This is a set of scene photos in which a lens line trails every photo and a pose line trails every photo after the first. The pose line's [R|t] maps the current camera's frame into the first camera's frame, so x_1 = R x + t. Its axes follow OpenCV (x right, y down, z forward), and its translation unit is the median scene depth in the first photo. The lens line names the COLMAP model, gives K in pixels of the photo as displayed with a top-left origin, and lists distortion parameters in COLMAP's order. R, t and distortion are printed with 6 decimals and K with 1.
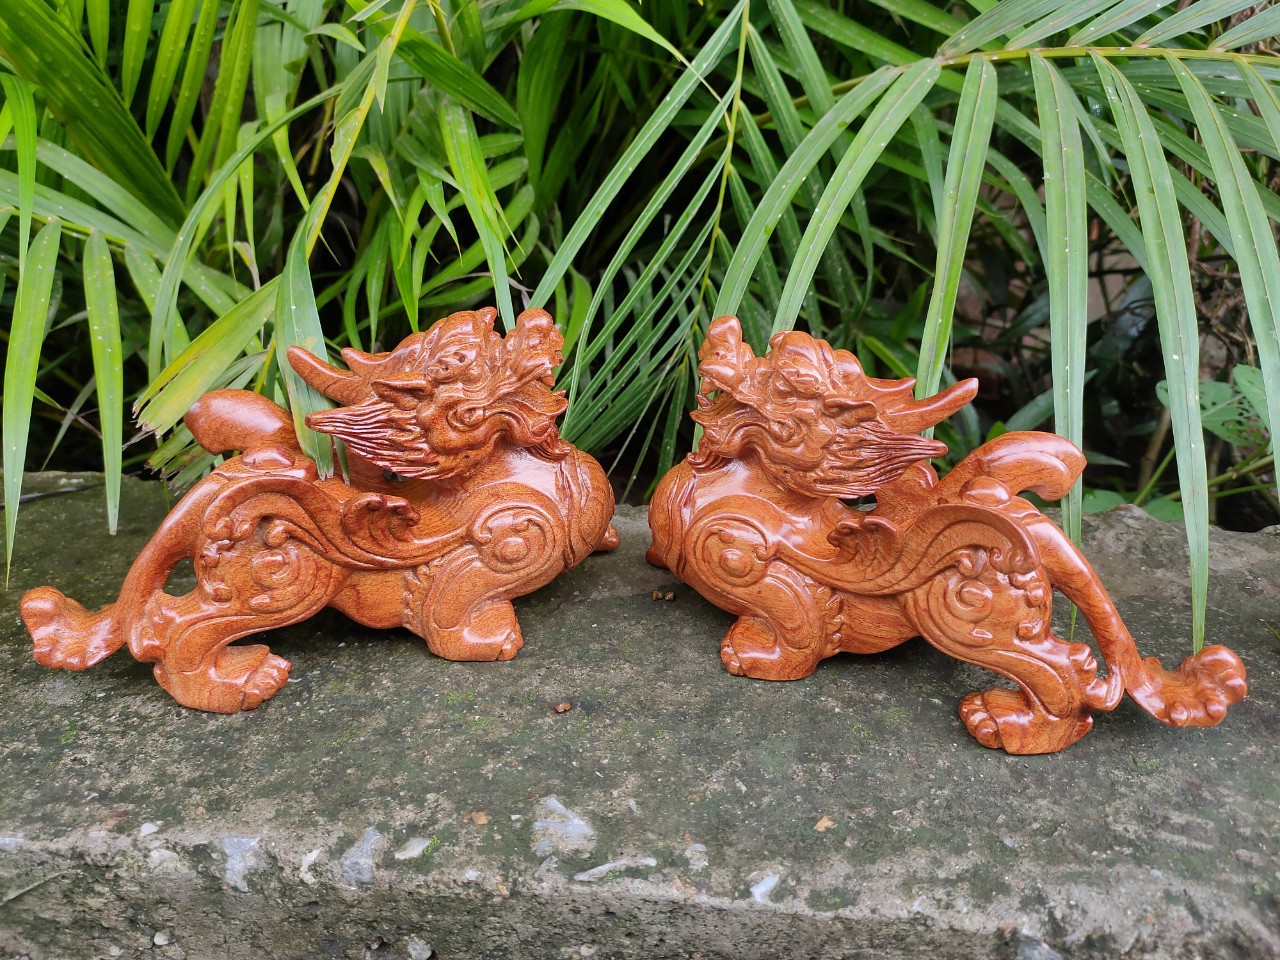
lens RADIAL K [[933.1, 0, 639.6], [0, 933.1, 455.4], [0, 0, 1]] dist [0.028446, -0.035064]
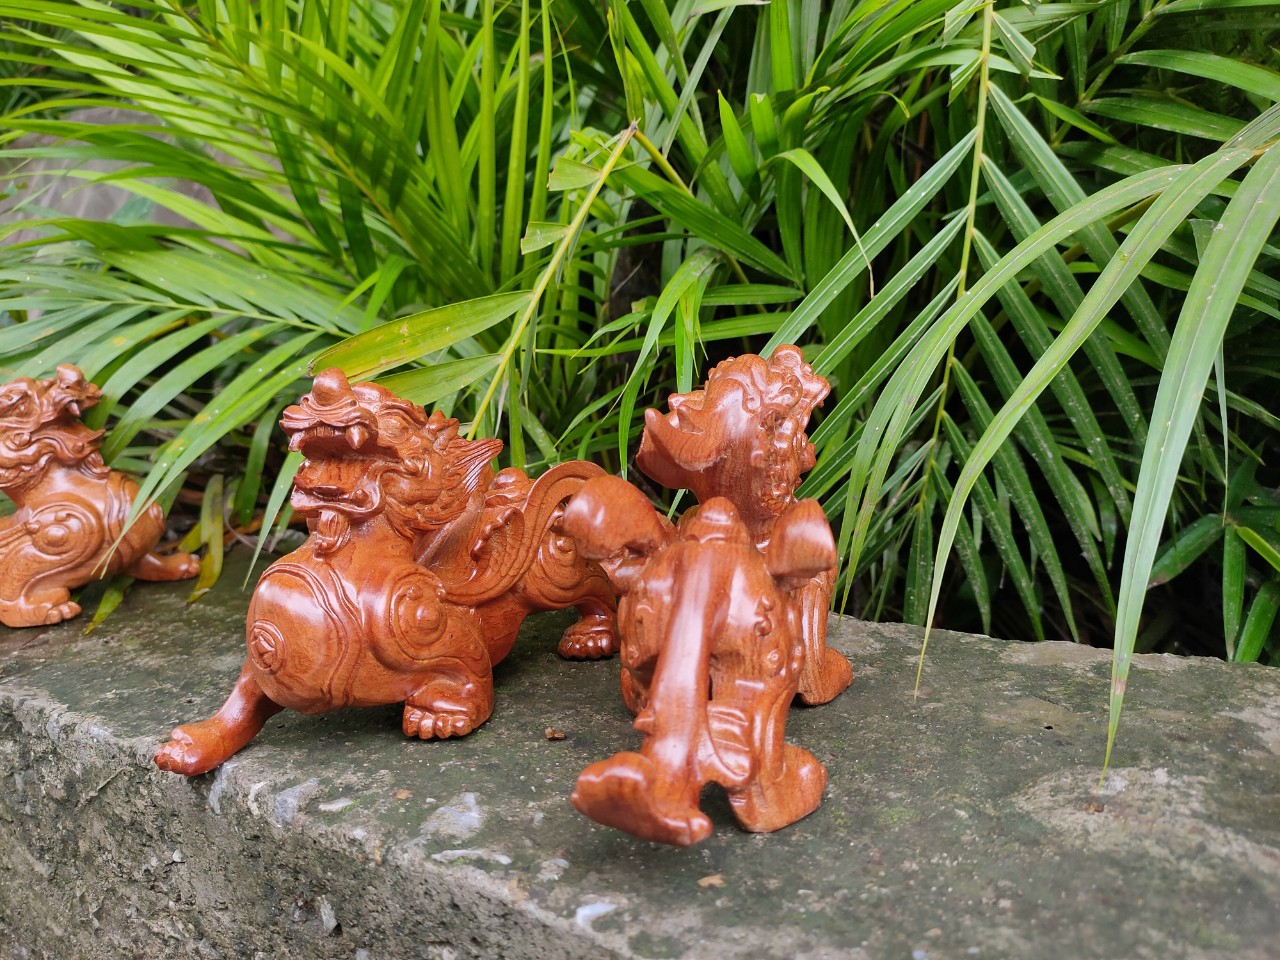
lens RADIAL K [[936.8, 0, 679.9], [0, 936.8, 476.3], [0, 0, 1]] dist [-0.003717, -0.005015]
pose [[0.889460, 0.037003, -0.455513, 0.555575], [-0.144551, 0.968325, -0.203596, 0.224816], [0.433551, 0.246935, 0.866635, 0.179860]]
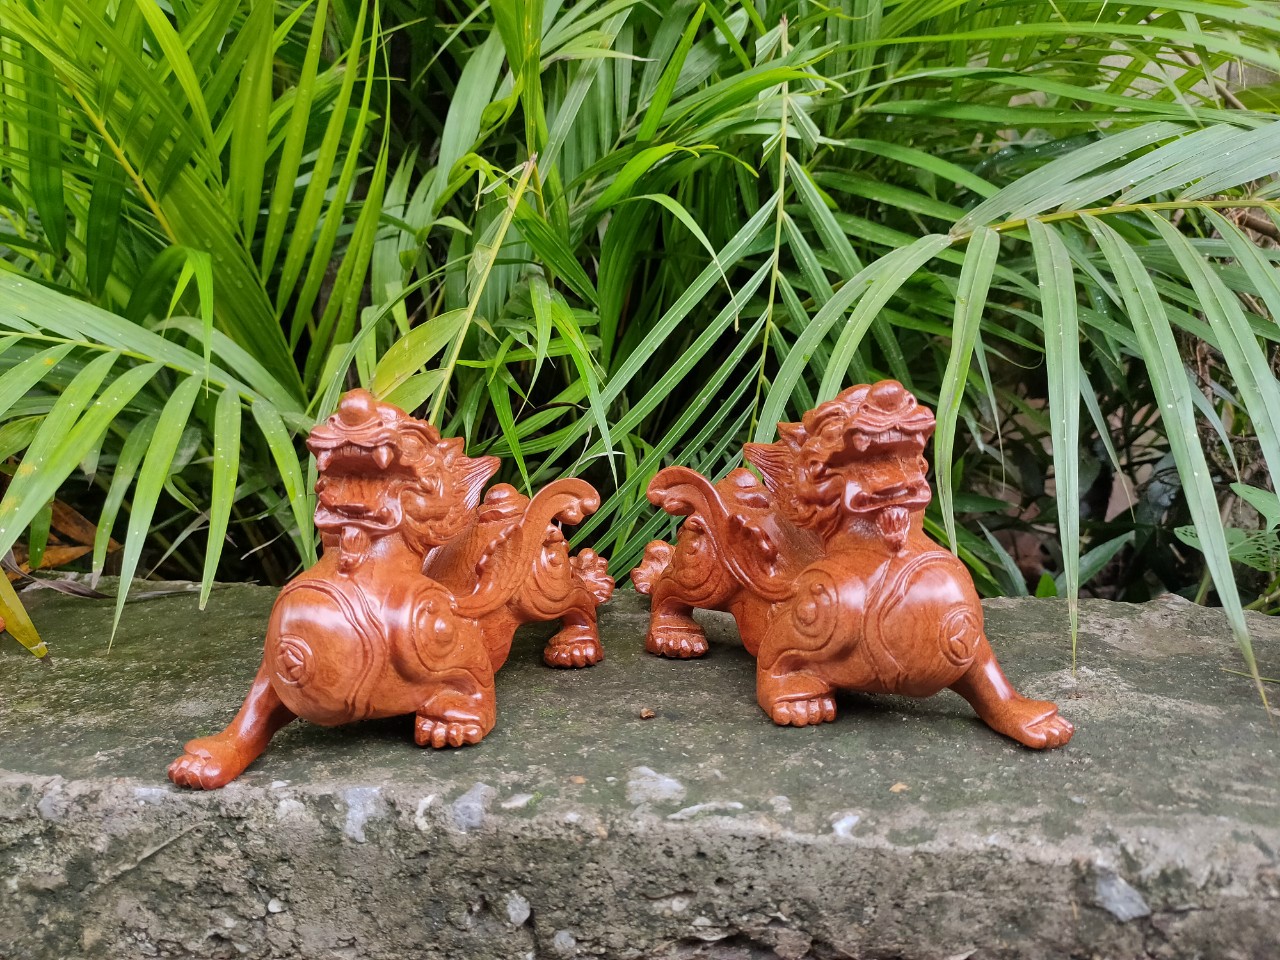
lens RADIAL K [[922.8, 0, 640.0], [0, 922.8, 480.0], [0, 0, 1]] dist [0.033764, -0.036968]
pose [[0.998891, -0.010633, -0.045872, -0.046619], [-0.001429, 0.966877, -0.255240, 0.334803], [0.047066, 0.255023, 0.965789, -0.127187]]
